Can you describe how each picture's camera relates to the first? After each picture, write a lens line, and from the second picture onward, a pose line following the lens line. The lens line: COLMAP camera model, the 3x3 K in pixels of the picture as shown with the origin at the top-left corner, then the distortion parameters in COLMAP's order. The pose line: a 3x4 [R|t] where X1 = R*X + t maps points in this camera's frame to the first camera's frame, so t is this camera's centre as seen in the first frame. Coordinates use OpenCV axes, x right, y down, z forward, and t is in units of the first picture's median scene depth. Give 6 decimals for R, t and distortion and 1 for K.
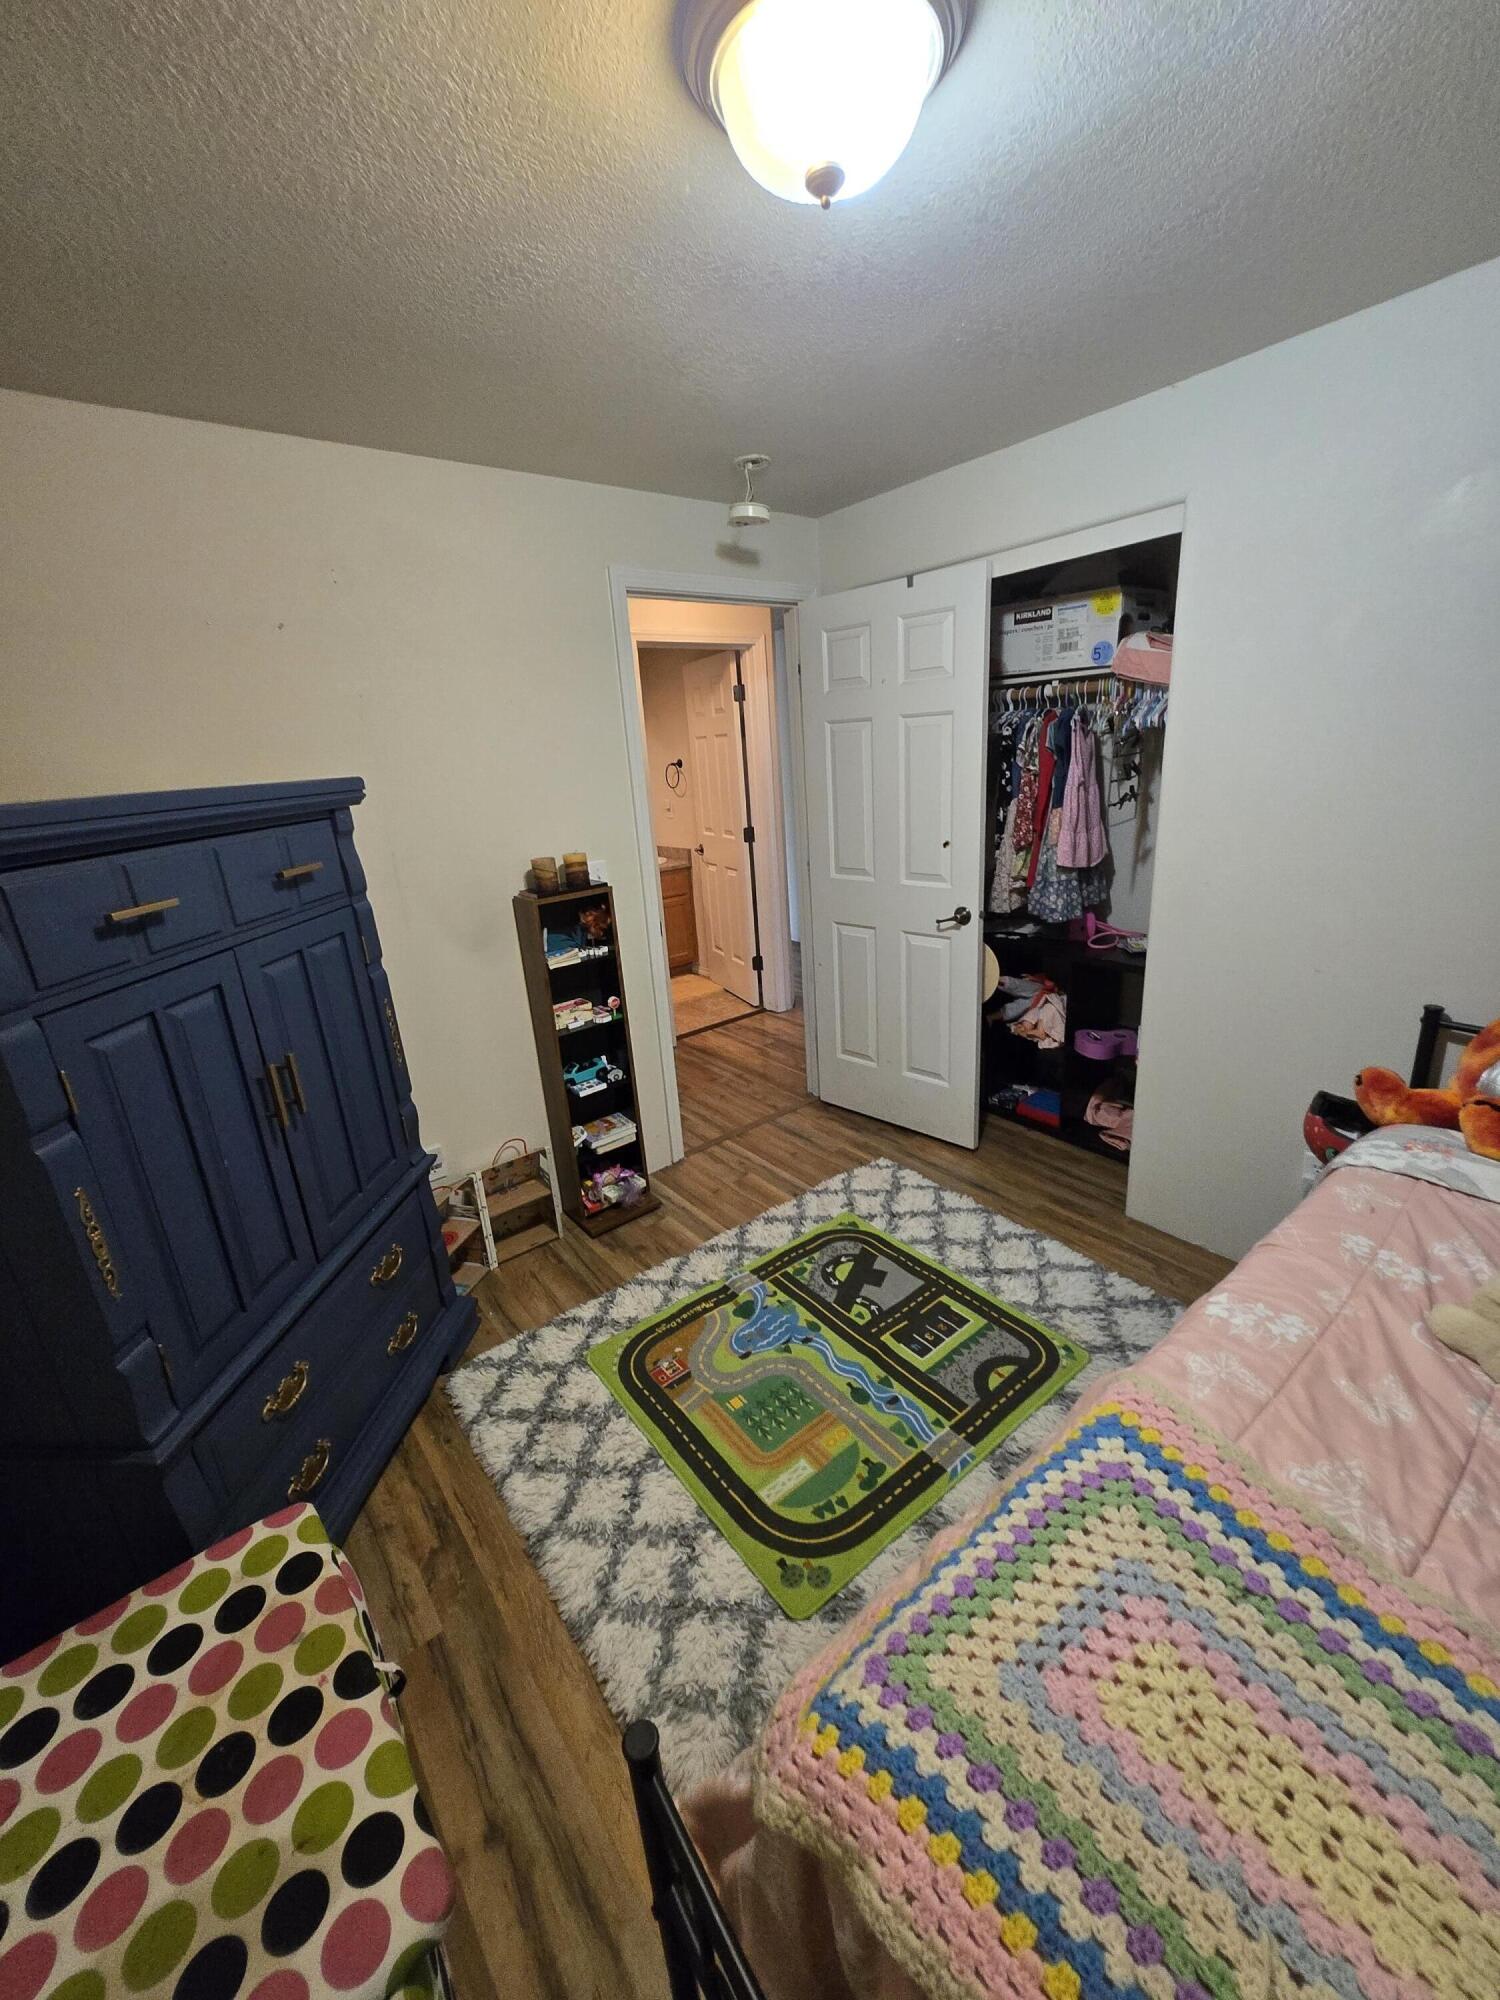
lens RADIAL K [[782.6, 0, 752.3], [0, 782.6, 995.2], [0, 0, 1]] dist [0.002380, -0.001823]
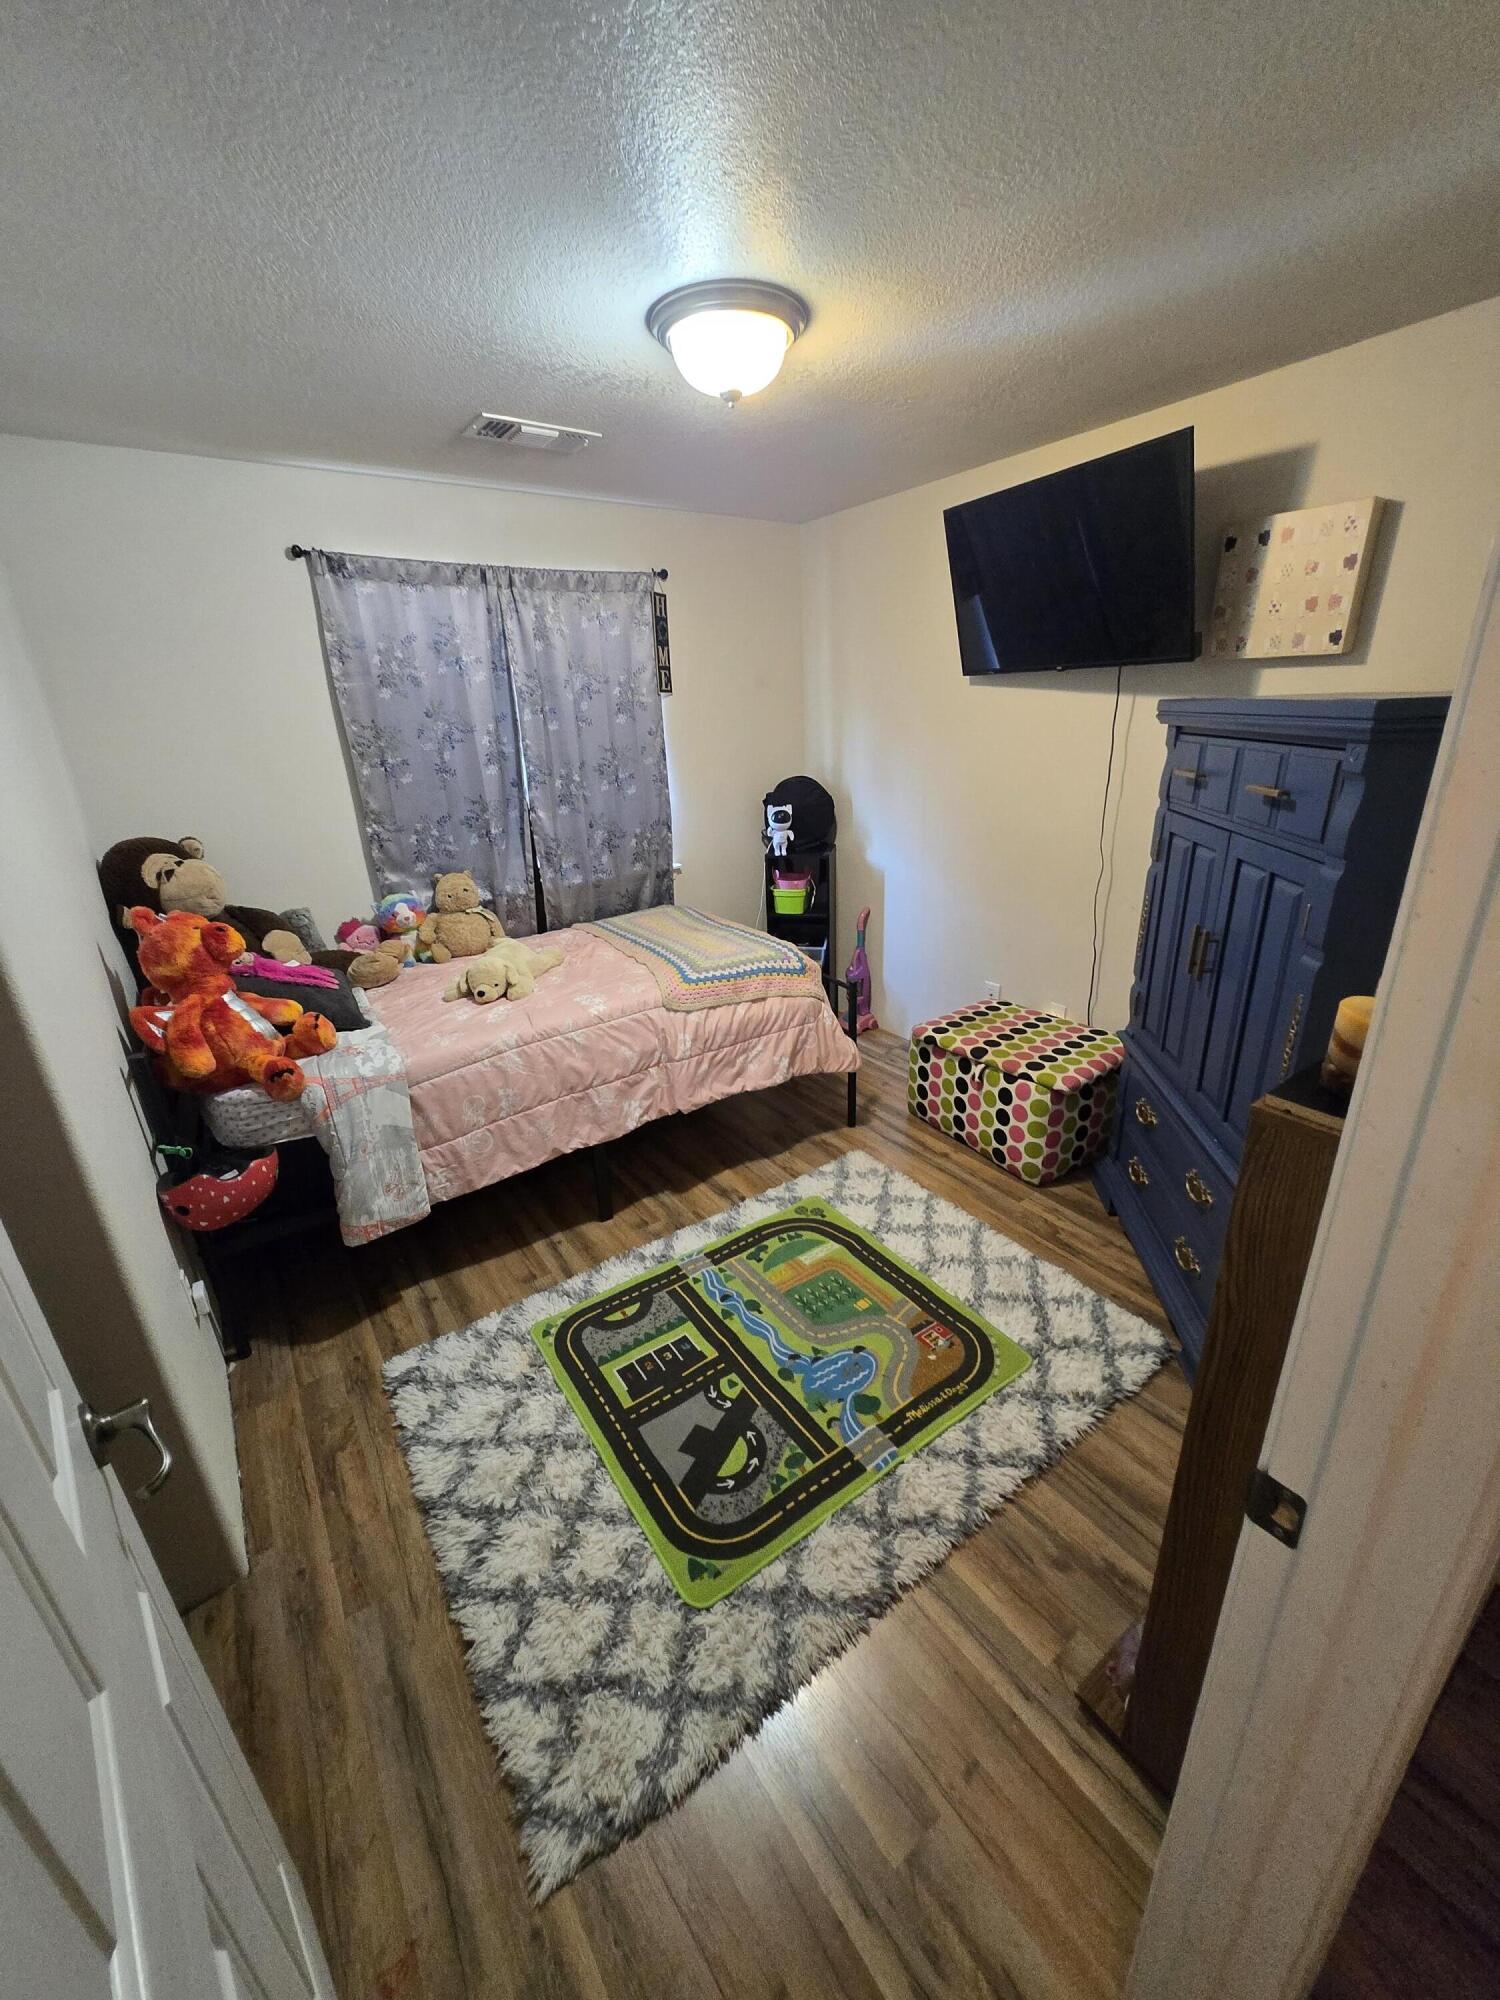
lens RADIAL K [[782.6, 0, 760.2], [0, 782.6, 996.8], [0, 0, 1]] dist [0.002380, -0.001823]
pose [[-0.993962, 0.076467, 0.078688, 0.003746], [0.108810, 0.779260, 0.617183, -0.495173], [-0.014125, 0.622019, -0.782875, 1.497445]]
